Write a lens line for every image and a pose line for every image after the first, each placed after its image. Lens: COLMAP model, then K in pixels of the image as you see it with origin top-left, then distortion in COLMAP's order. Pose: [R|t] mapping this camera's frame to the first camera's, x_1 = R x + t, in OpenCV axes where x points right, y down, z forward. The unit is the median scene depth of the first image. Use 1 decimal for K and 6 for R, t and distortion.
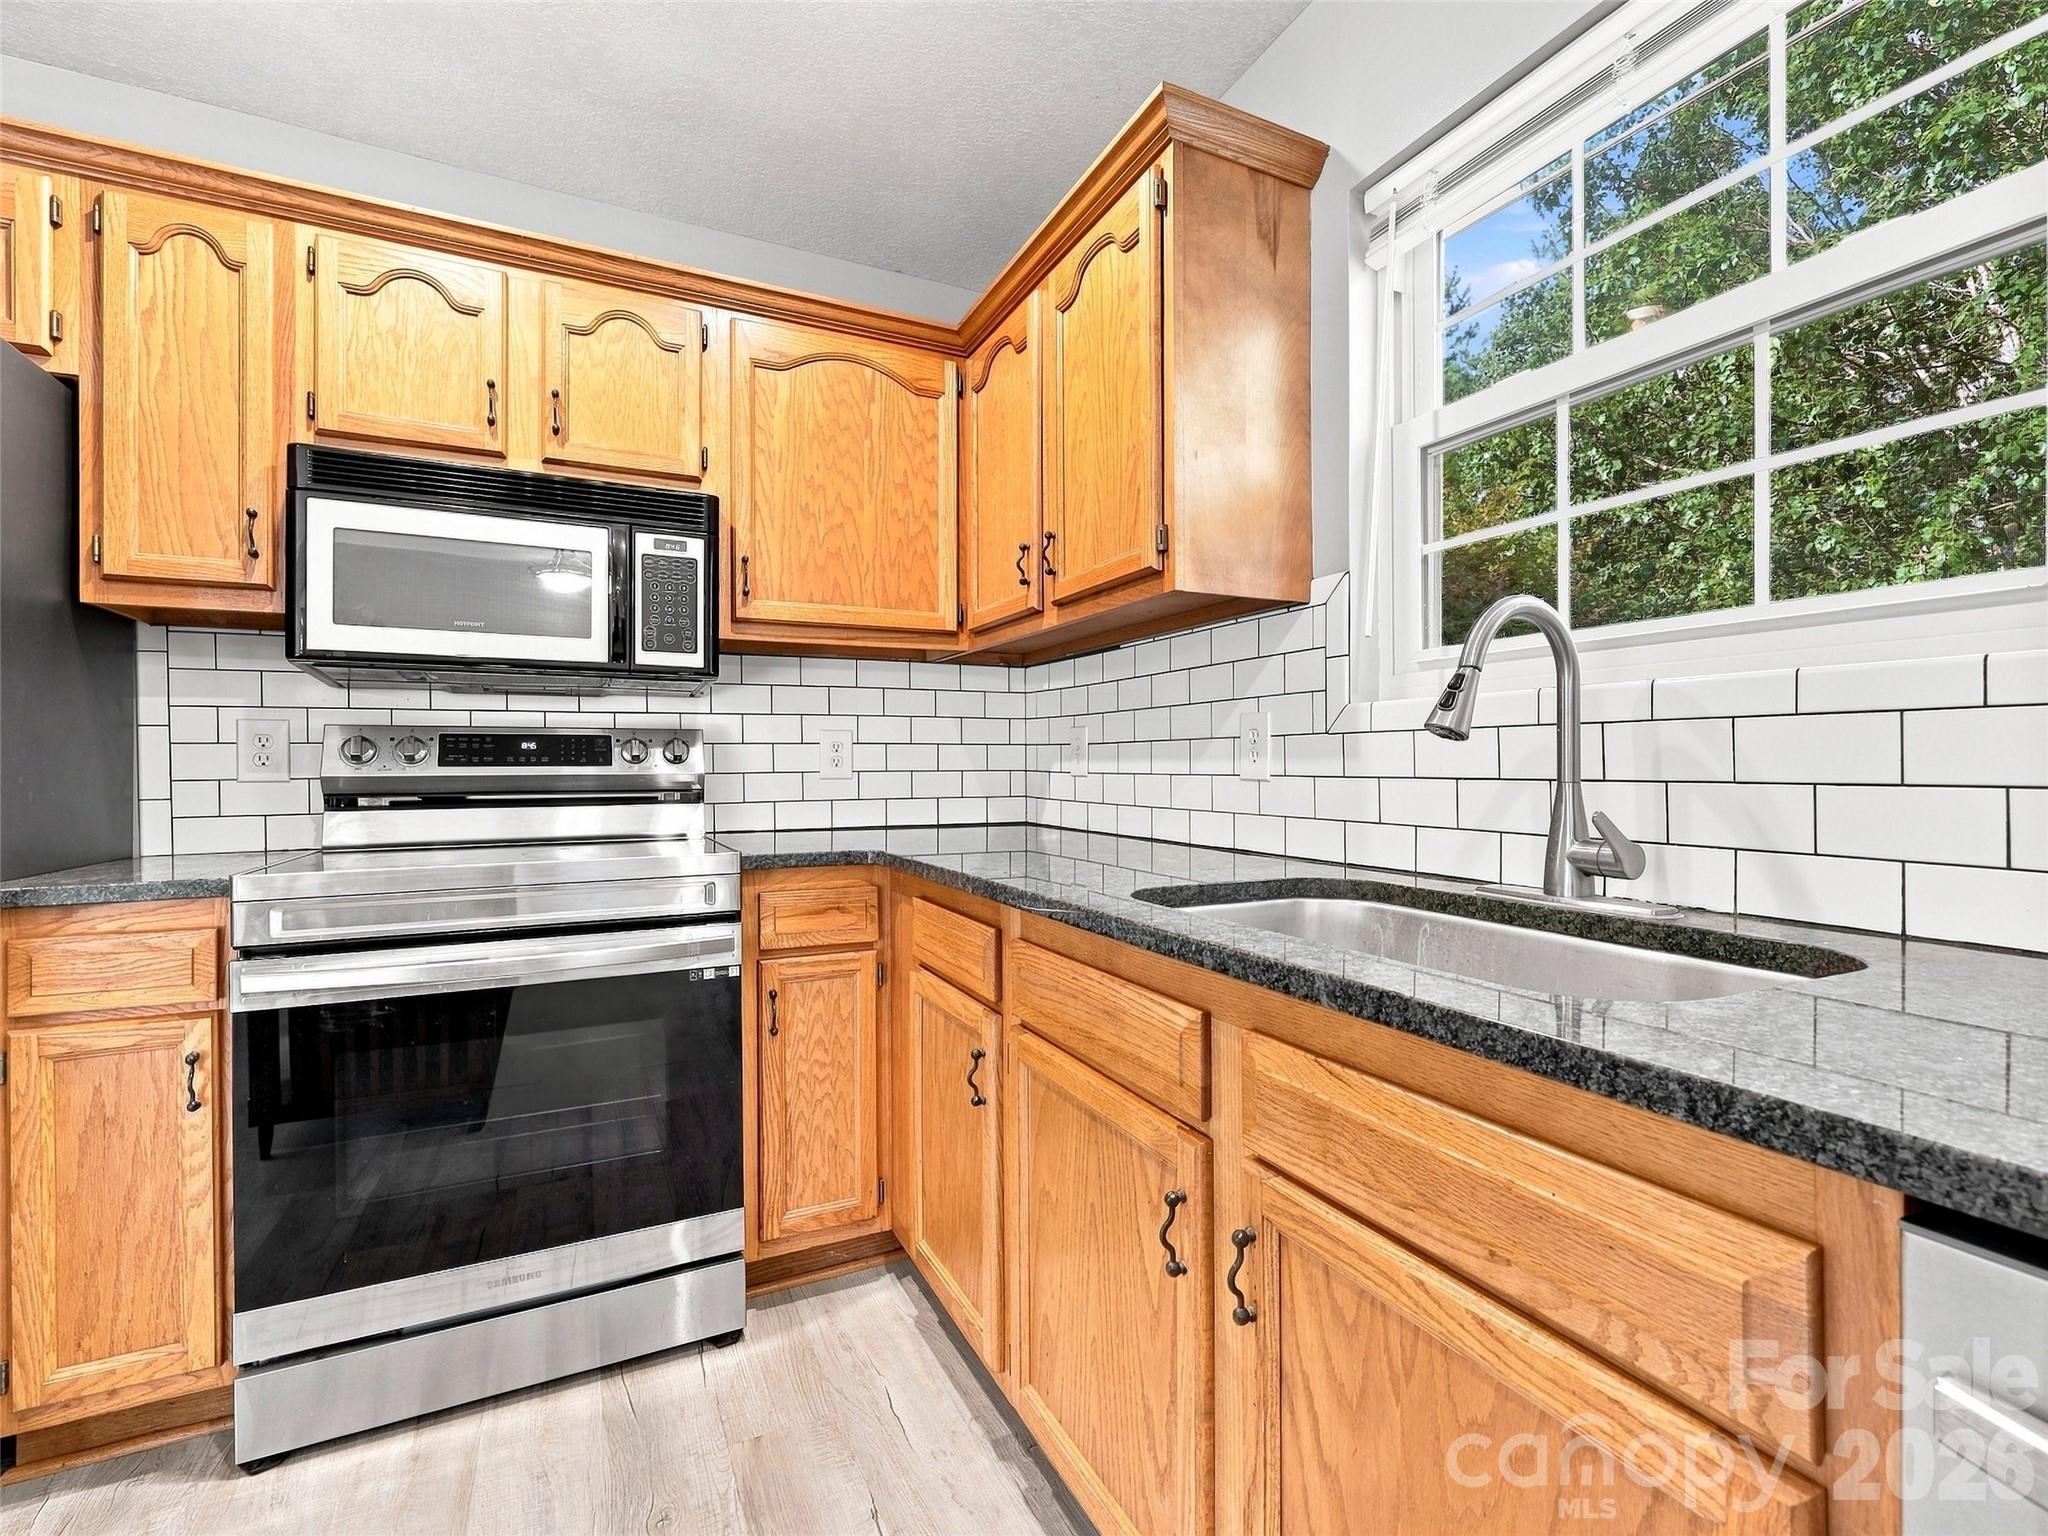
lens RADIAL K [[935.7, 0, 1030.4], [0, 935.7, 760.5], [0, 0, 1]] dist [-0.000972, 0.000212]
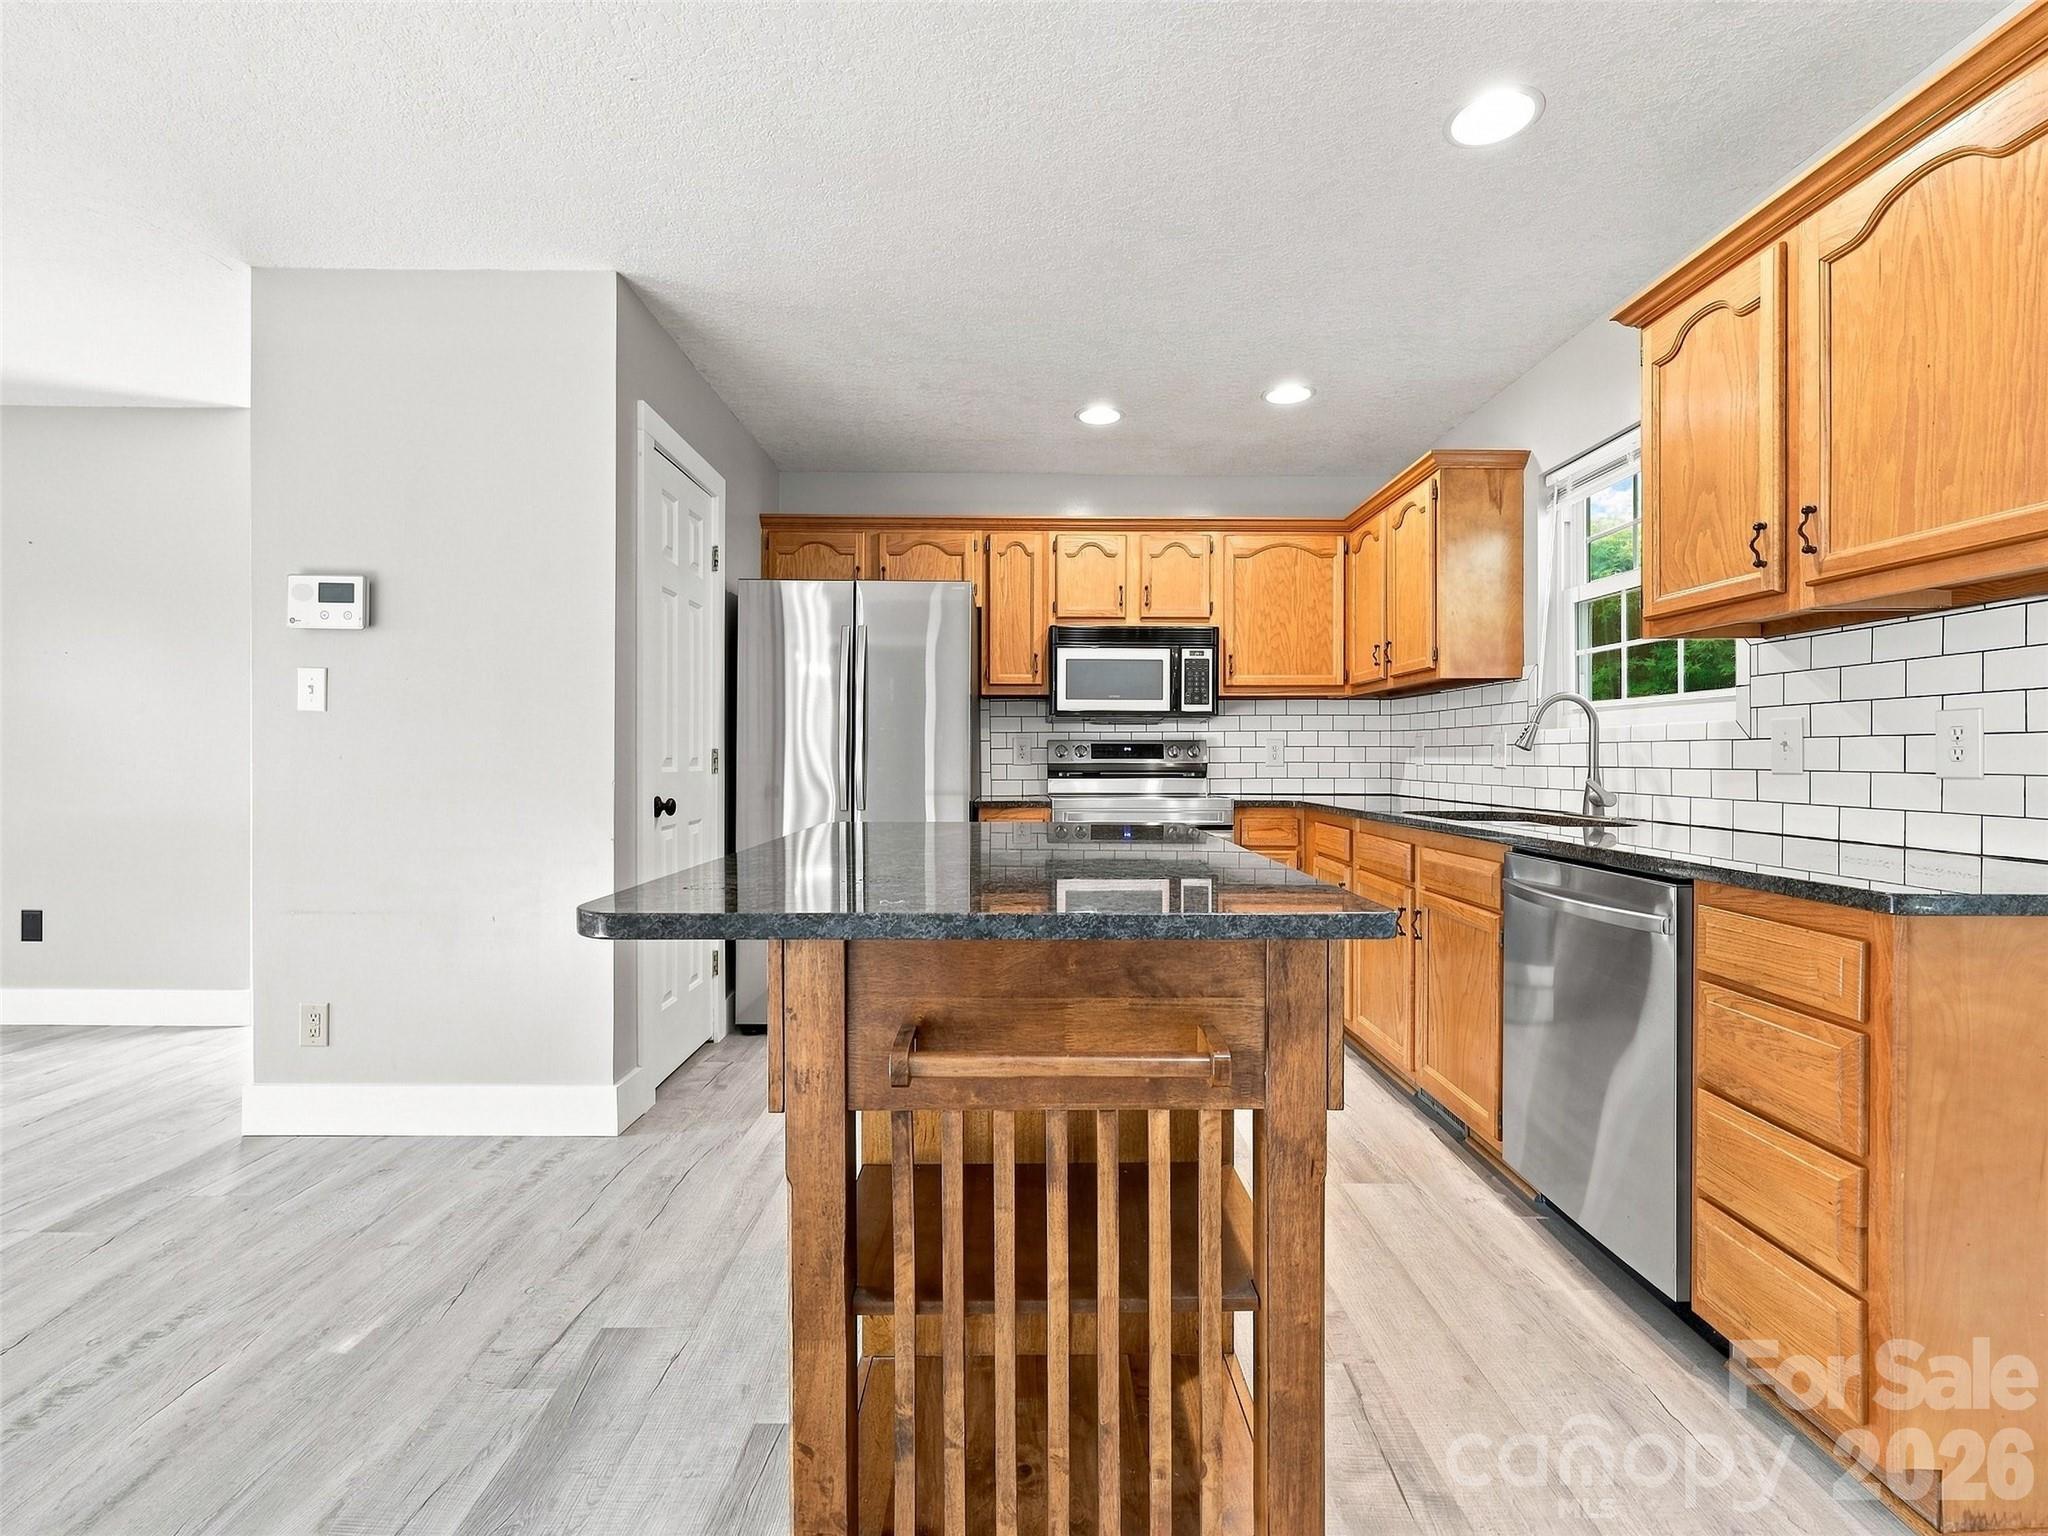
lens RADIAL K [[935.7, 0, 1030.4], [0, 935.7, 760.5], [0, 0, 1]] dist [-0.000972, 0.000212]
pose [[0.903464, 0.004906, -0.428636, 0.178161], [-0.000911, 0.999954, 0.009527, -0.010583], [0.428663, -0.008217, 0.903427, -1.060634]]
